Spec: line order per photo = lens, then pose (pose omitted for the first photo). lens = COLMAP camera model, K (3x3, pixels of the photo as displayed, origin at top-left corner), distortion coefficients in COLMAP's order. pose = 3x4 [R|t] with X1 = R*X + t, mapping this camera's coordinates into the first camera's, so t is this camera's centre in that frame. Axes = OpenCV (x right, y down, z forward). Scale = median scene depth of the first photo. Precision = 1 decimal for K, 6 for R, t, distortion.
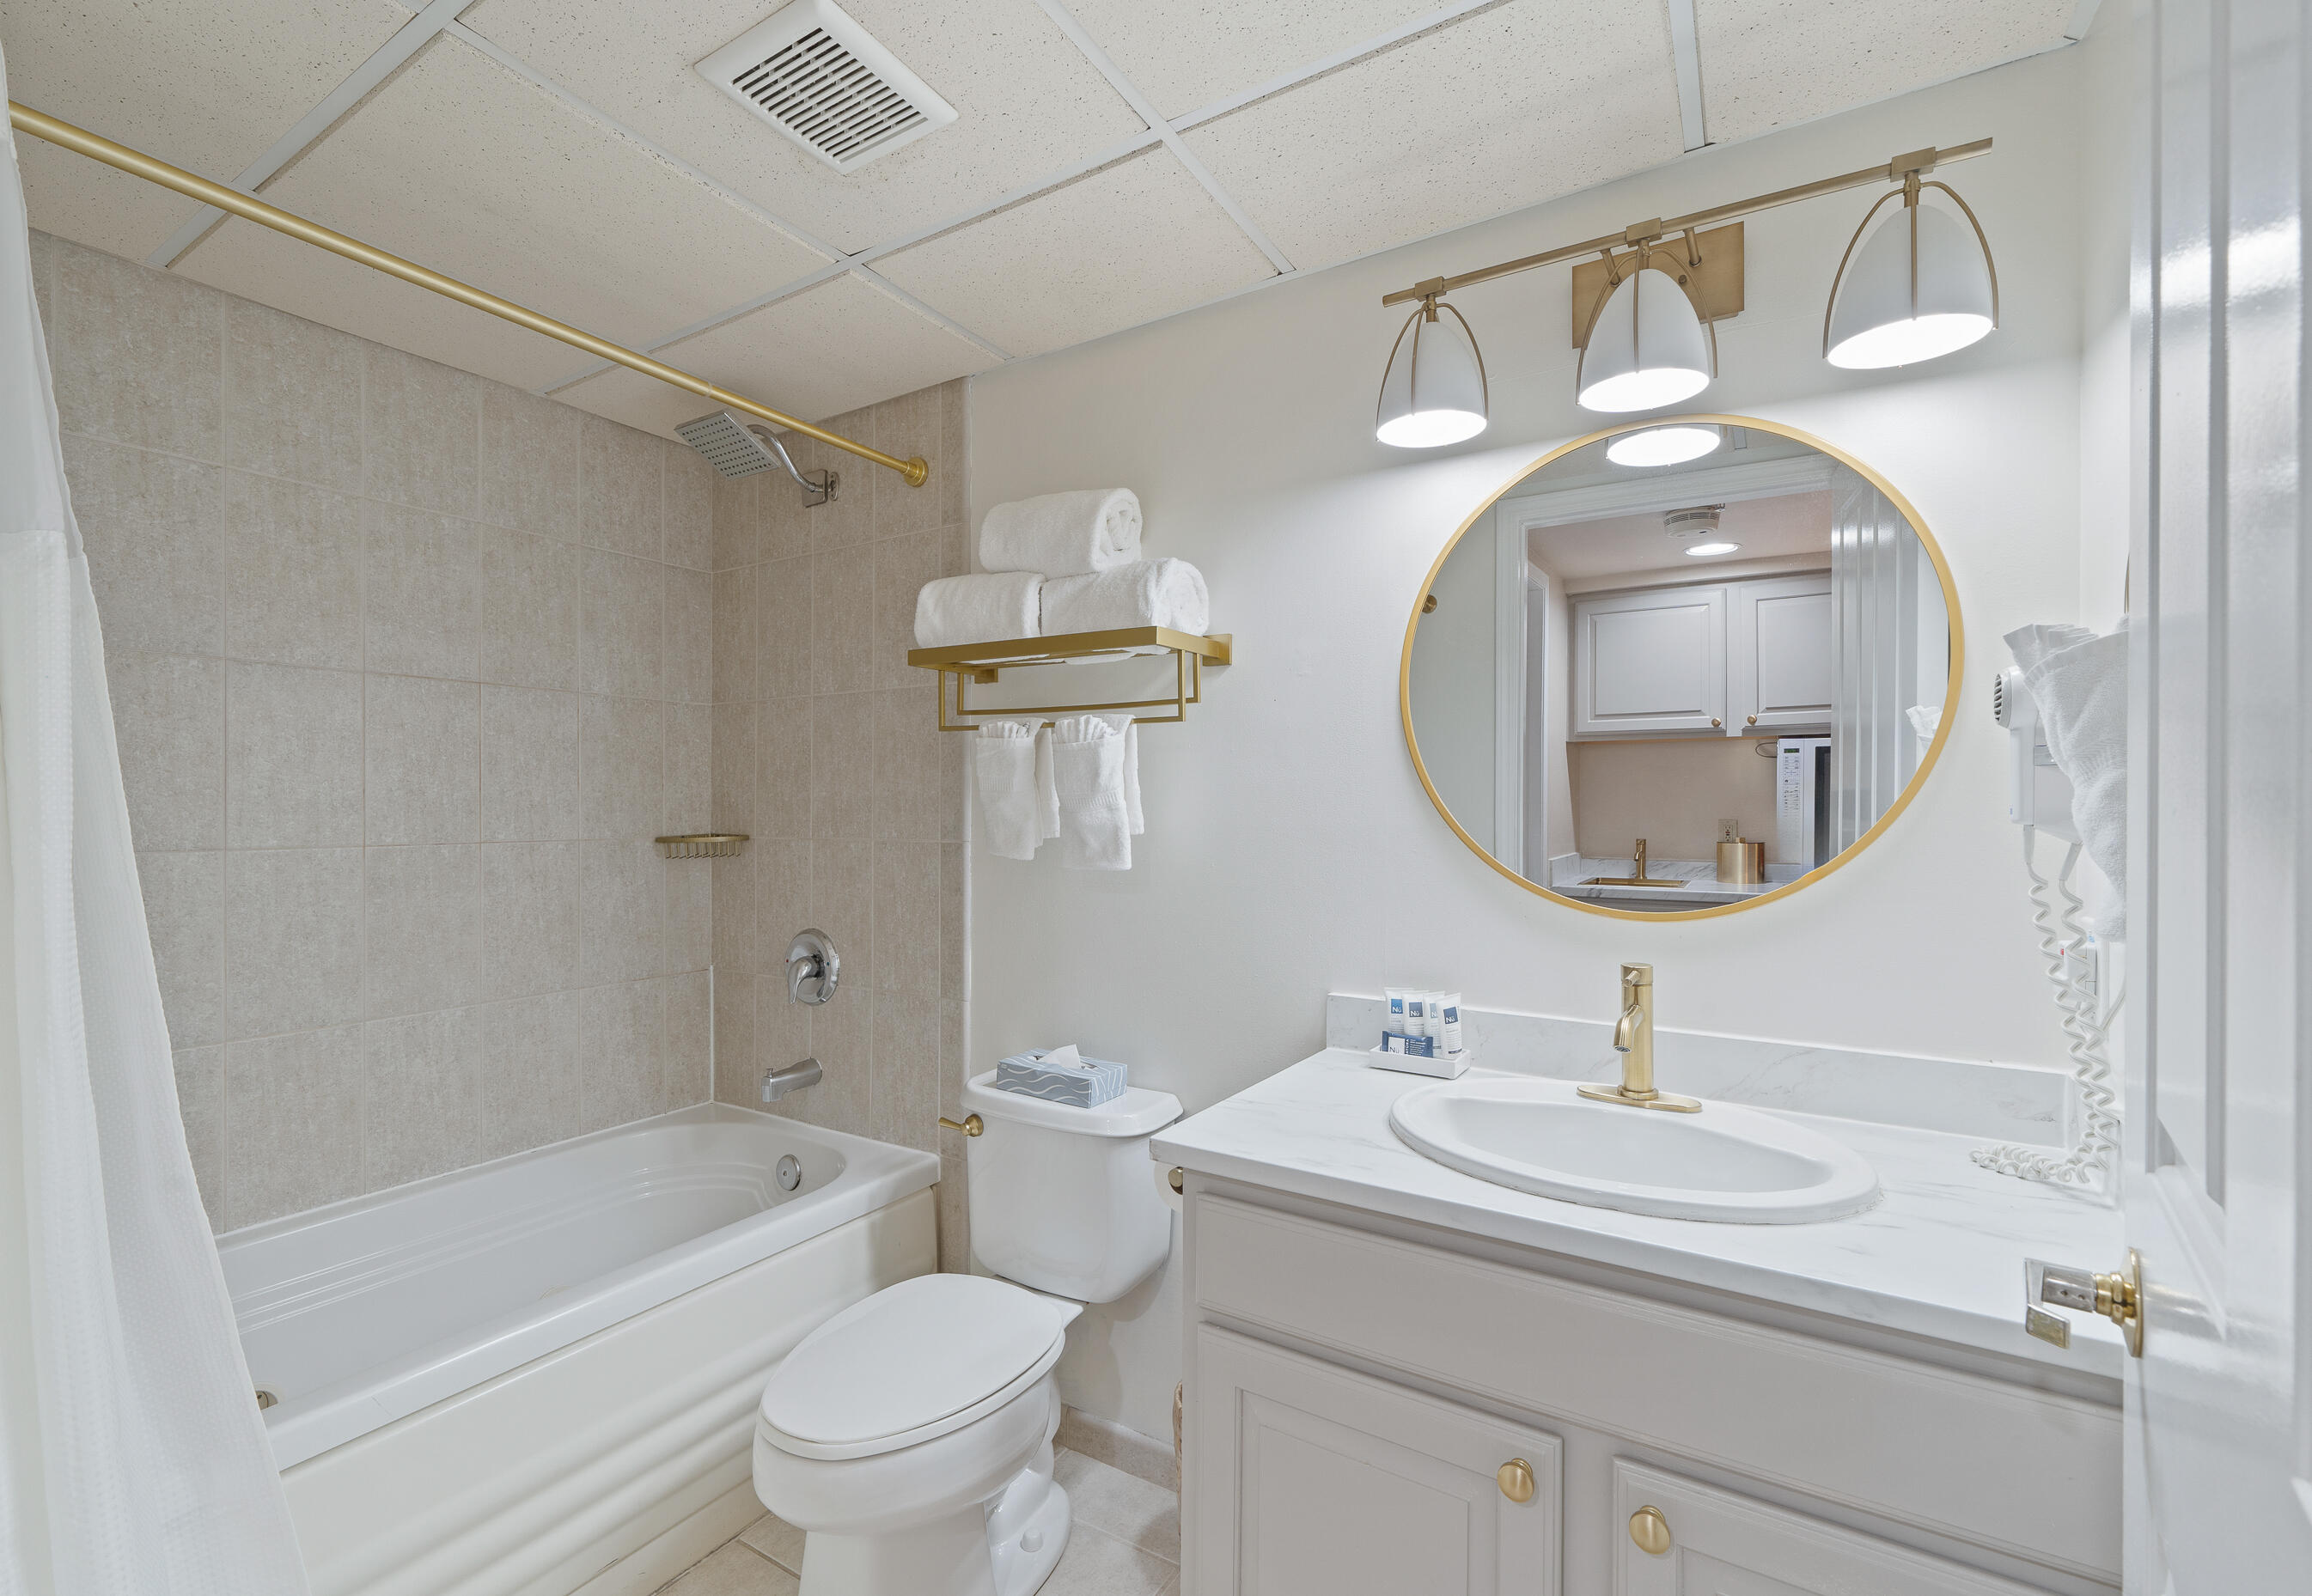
lens RADIAL K [[983.9, 0, 1162.9], [0, 983.9, 802.3], [0, 0, 1]] dist [-0.001214, -0.000453]
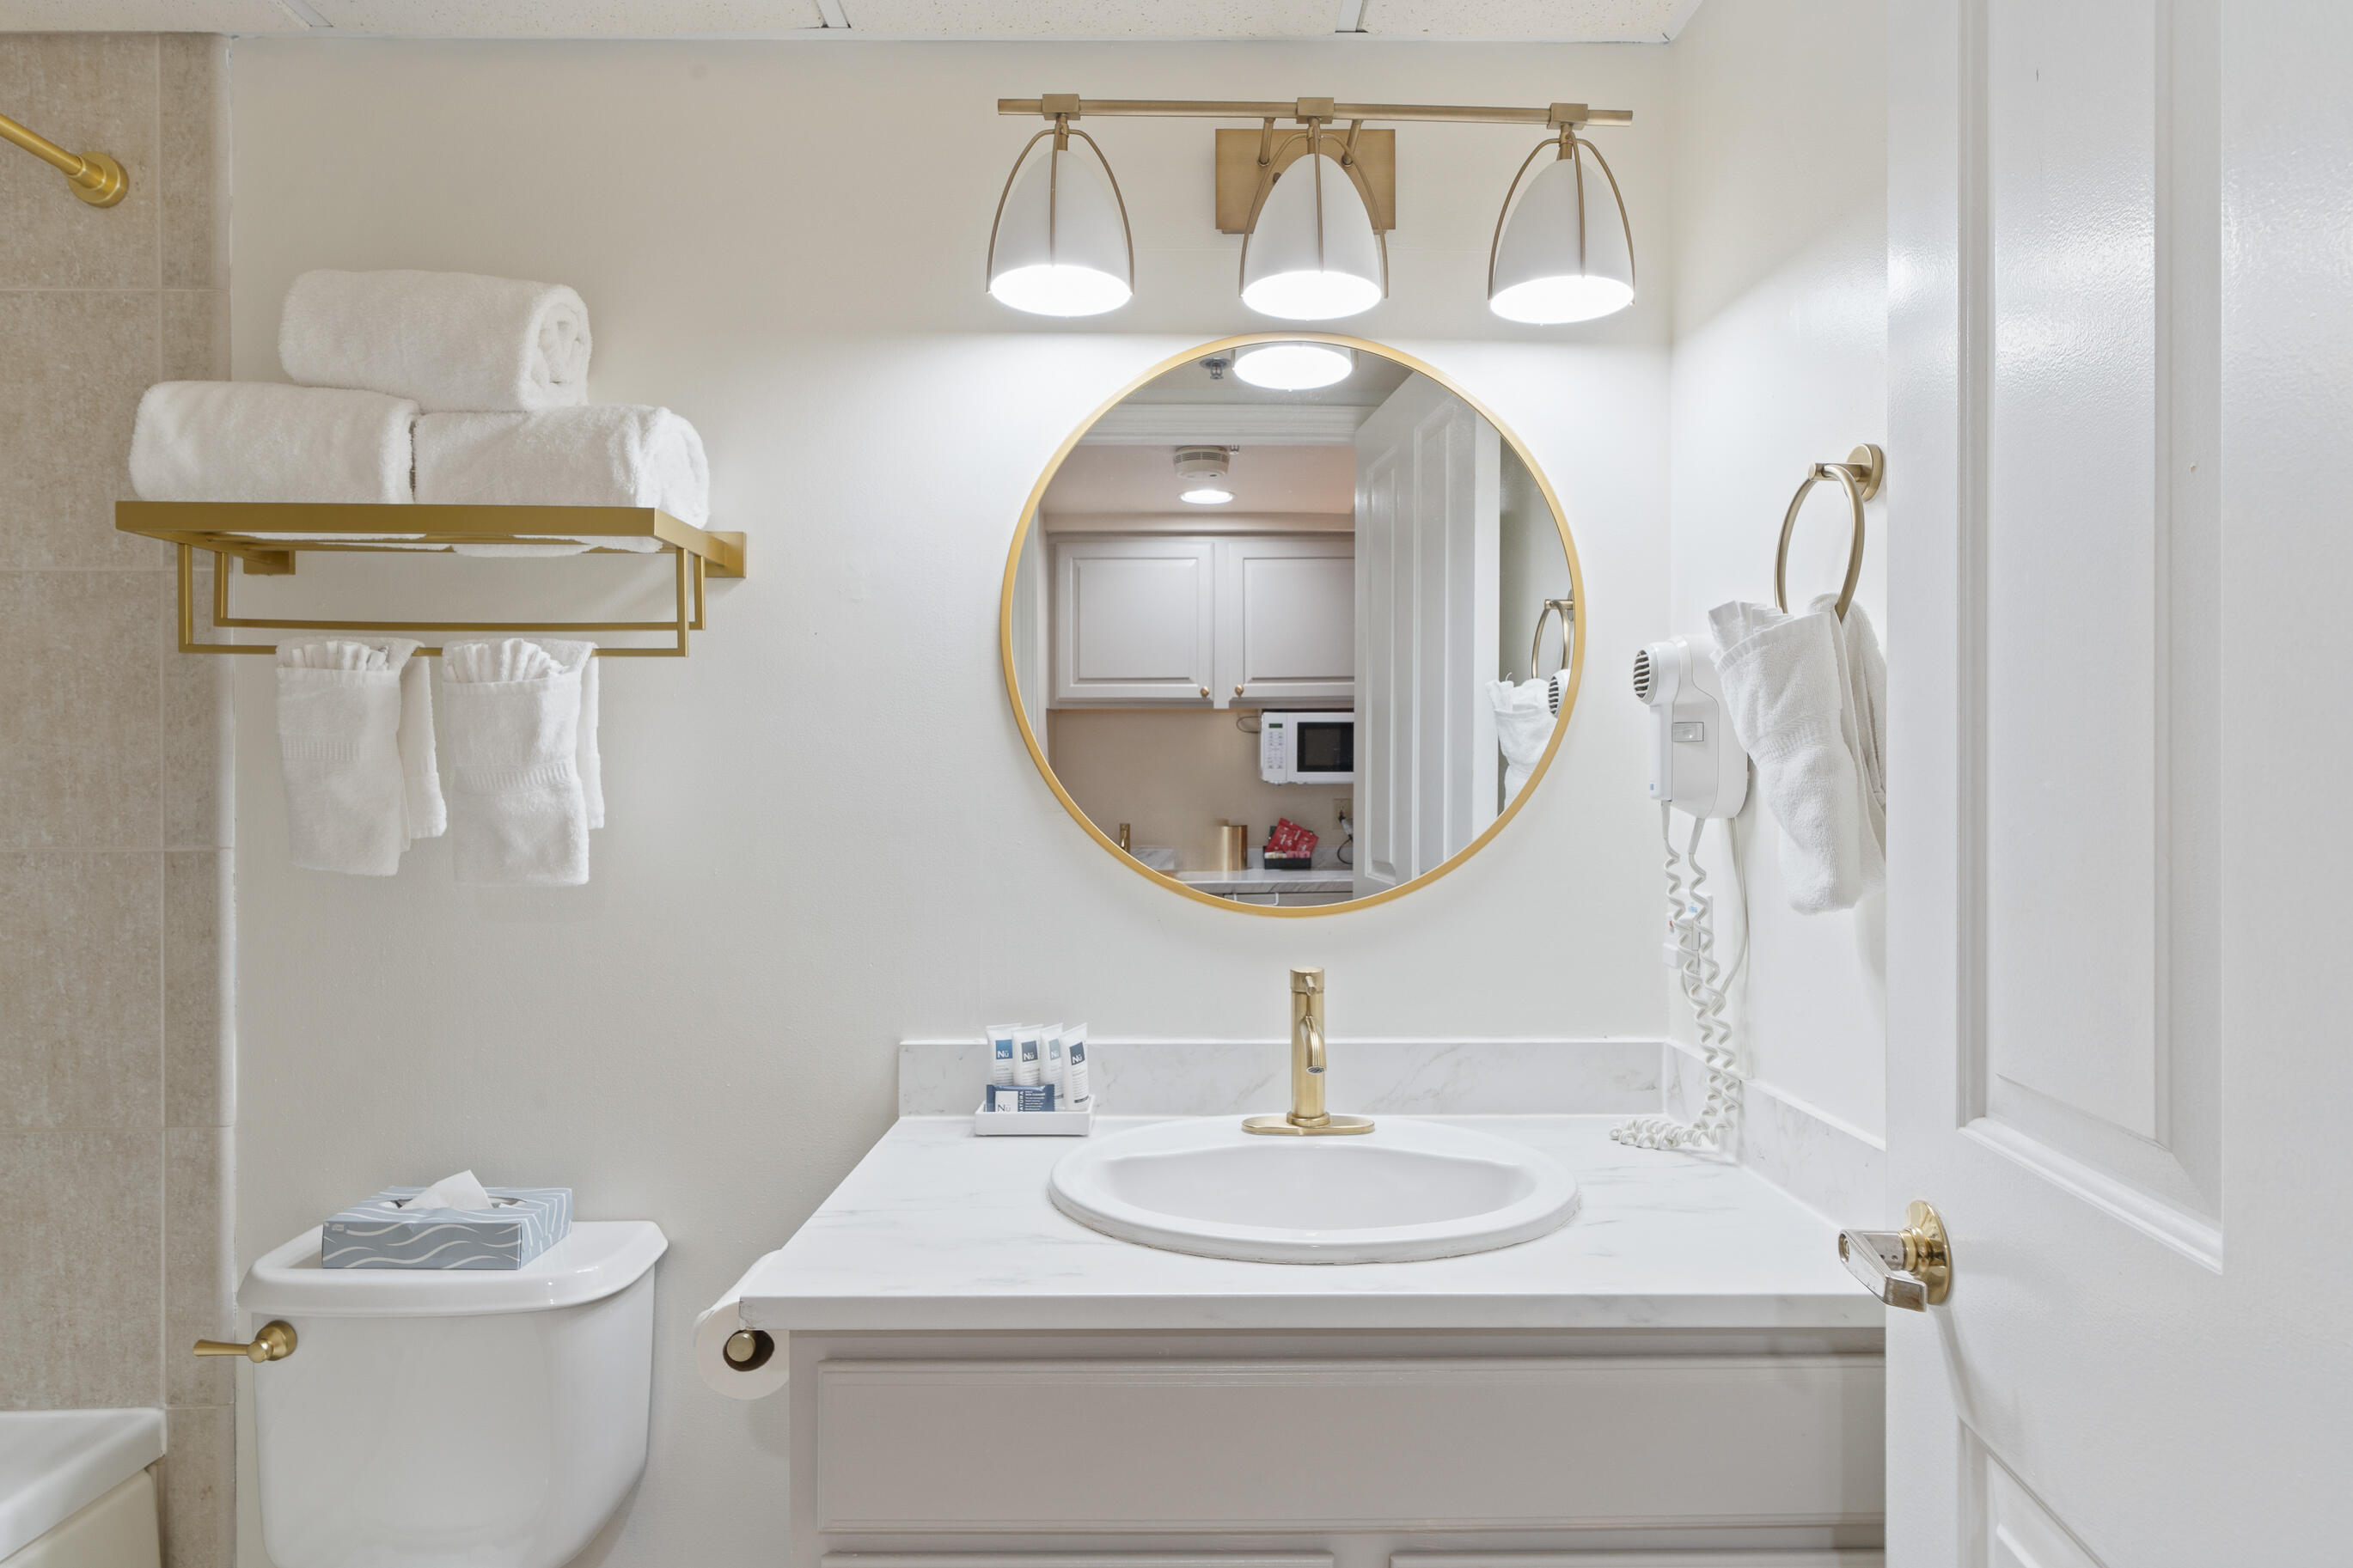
lens RADIAL K [[1254.7, 0, 1176.4], [0, 1254.7, 786.8], [0, 0, 1]] dist [0.001654, 0.000512]
pose [[0.847381, -0.002565, 0.530980, -0.159131], [0.000855, 0.999994, 0.003467, 0.002902], [-0.530985, -0.002484, 0.847377, 0.115310]]
